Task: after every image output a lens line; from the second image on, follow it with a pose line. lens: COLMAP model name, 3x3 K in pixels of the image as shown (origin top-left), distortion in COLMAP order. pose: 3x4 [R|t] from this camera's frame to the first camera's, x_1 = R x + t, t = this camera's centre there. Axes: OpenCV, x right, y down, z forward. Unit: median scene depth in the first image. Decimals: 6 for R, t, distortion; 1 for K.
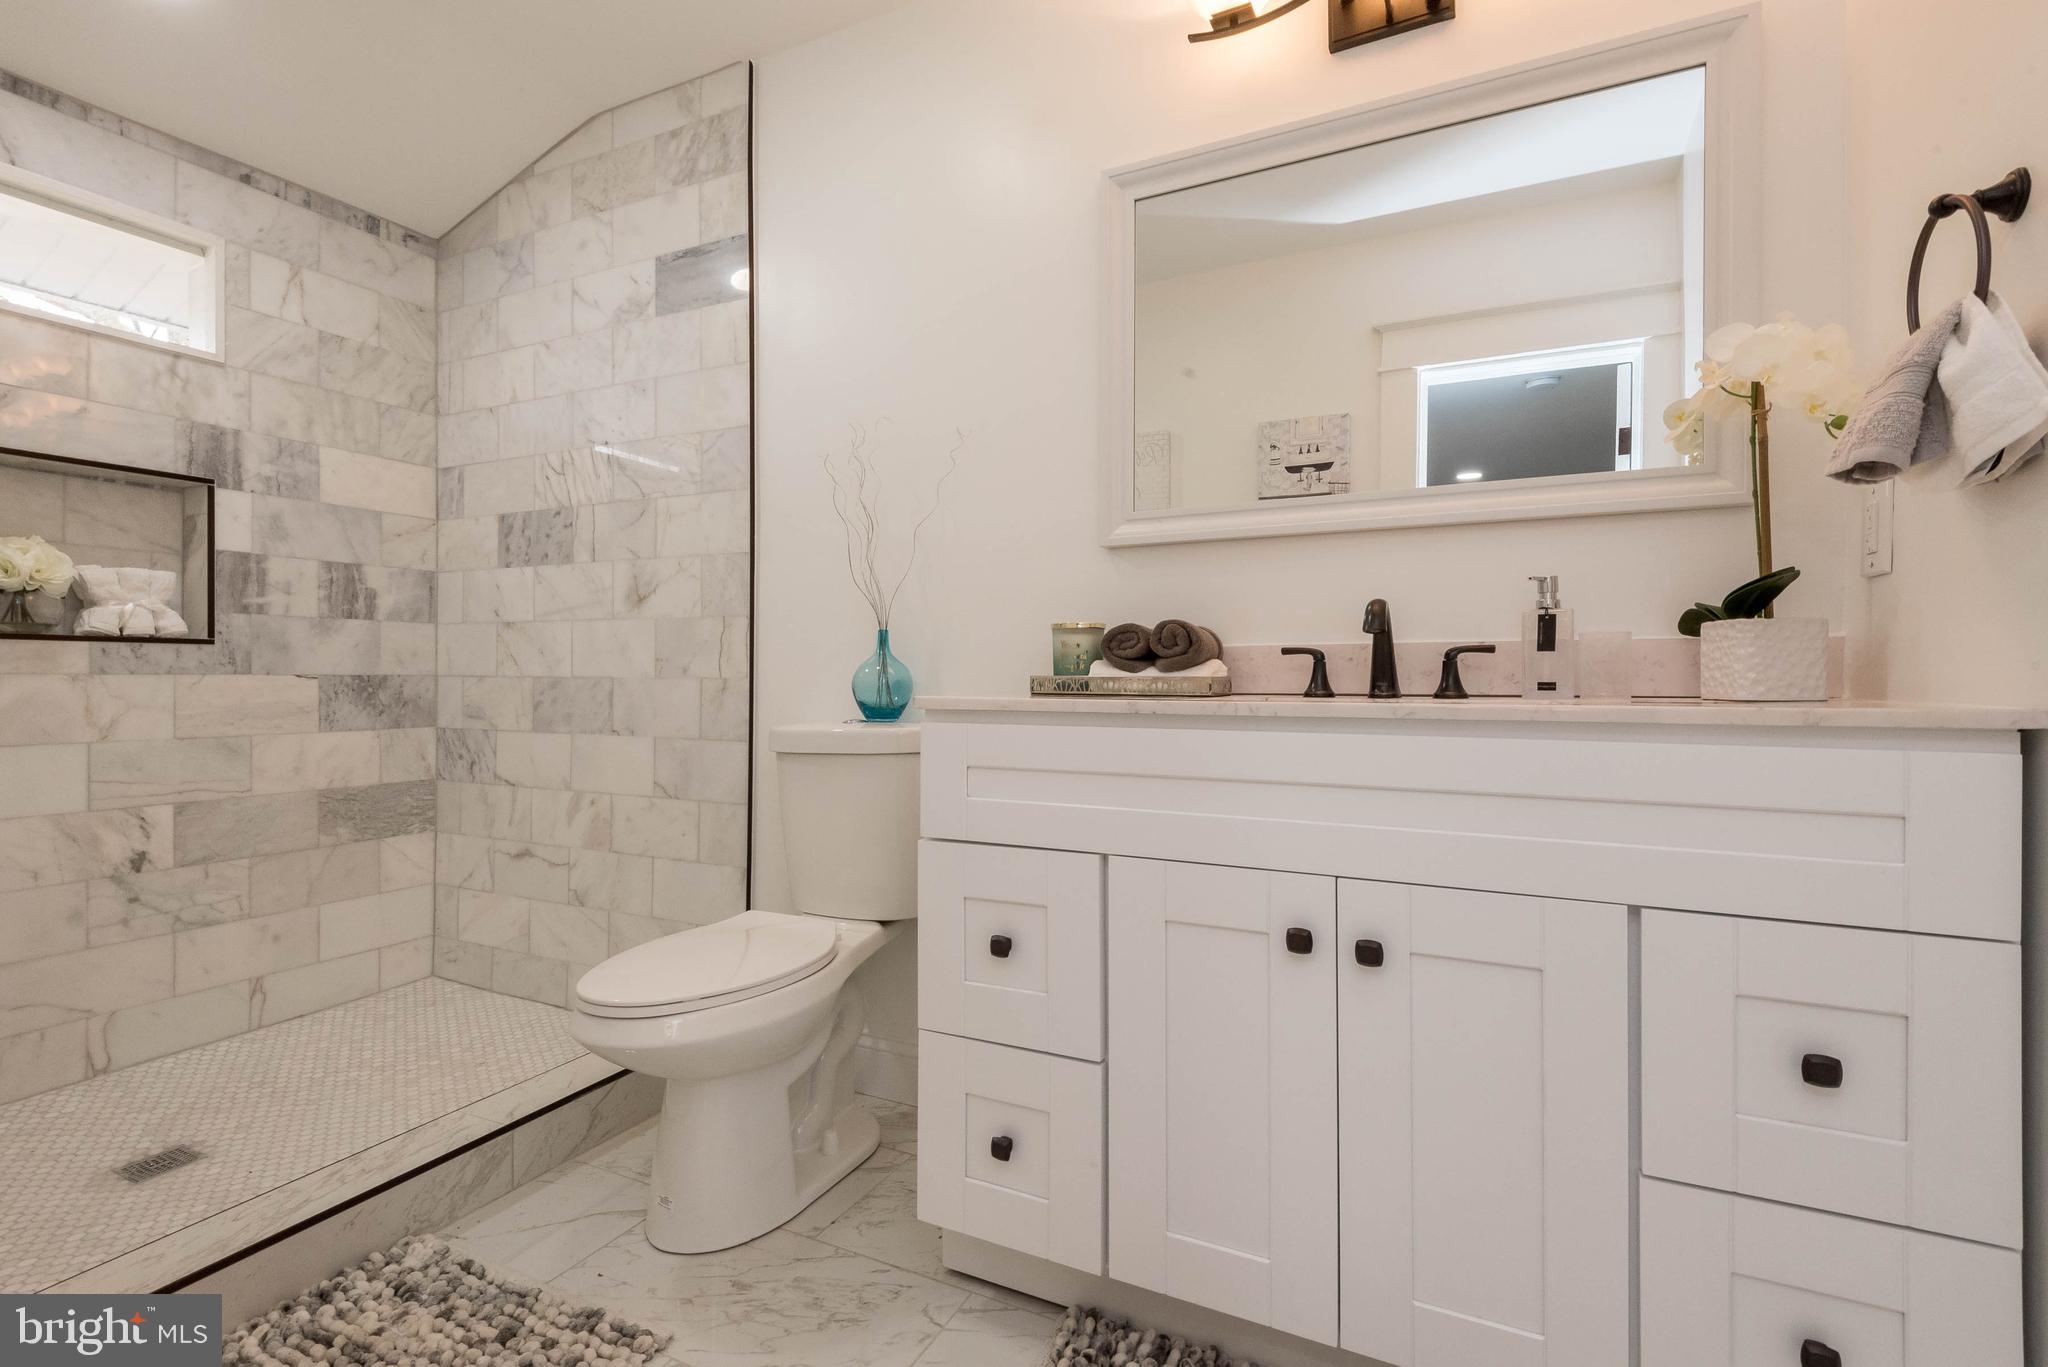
lens RADIAL K [[925.7, 0, 1024.0], [0, 925.7, 683.5], [0, 0, 1]] dist [0.000072, 0.000066]
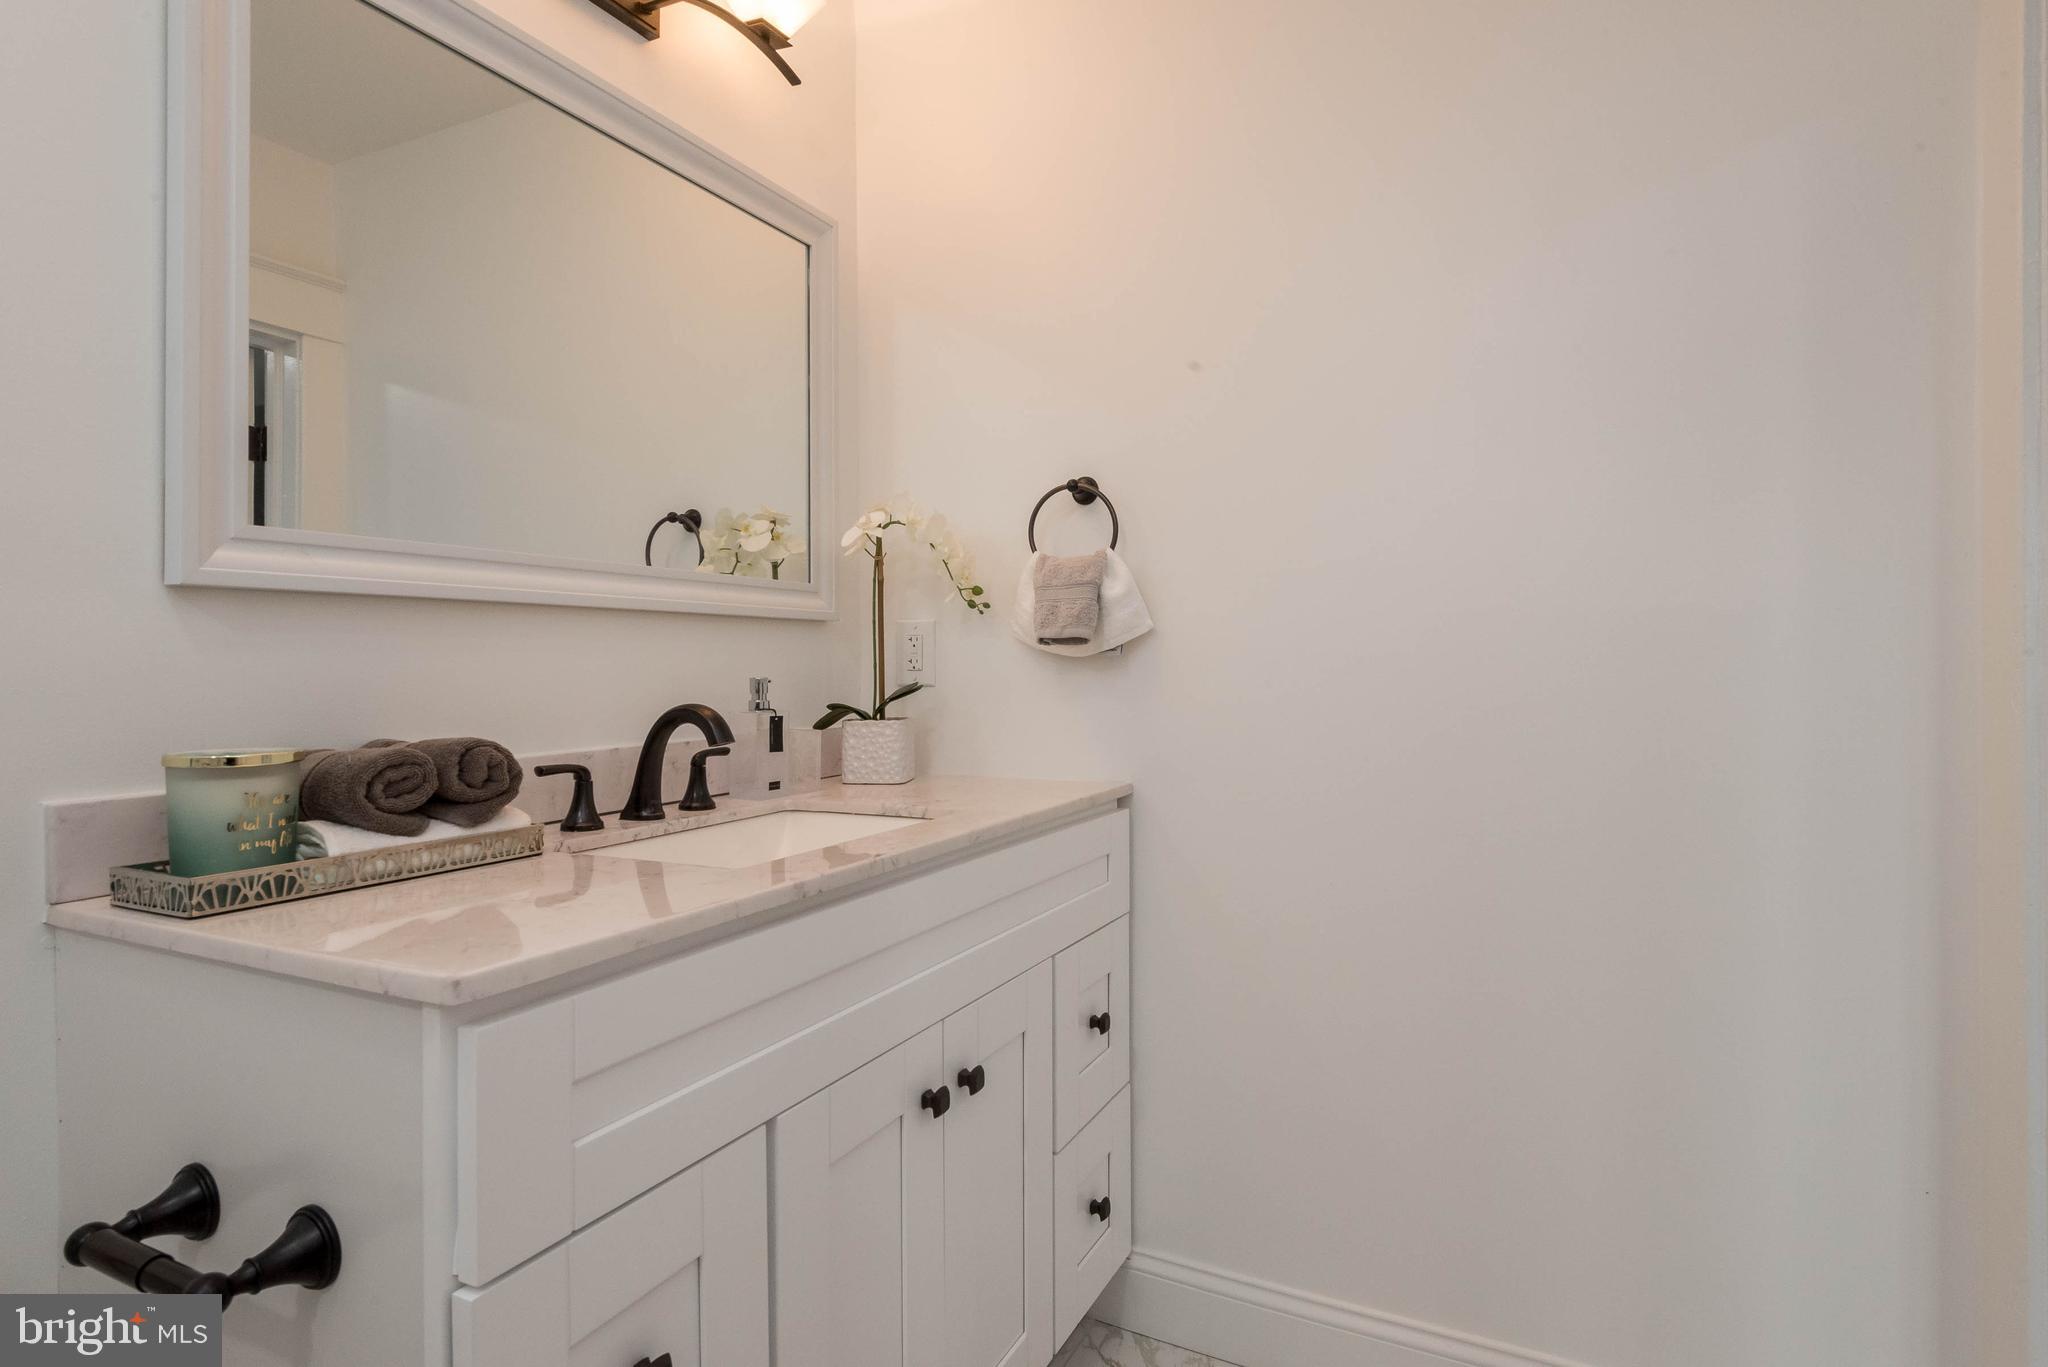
lens RADIAL K [[1052.7, 0, 1024.0], [0, 1052.7, 683.5], [0, 0, 1]] dist [0.003787, 0.000421]
pose [[-0.005263, -0.020503, 0.999776, -0.538457], [0.011957, 0.999717, 0.020565, -0.116352], [-0.999915, 0.012062, -0.005016, 0.640009]]
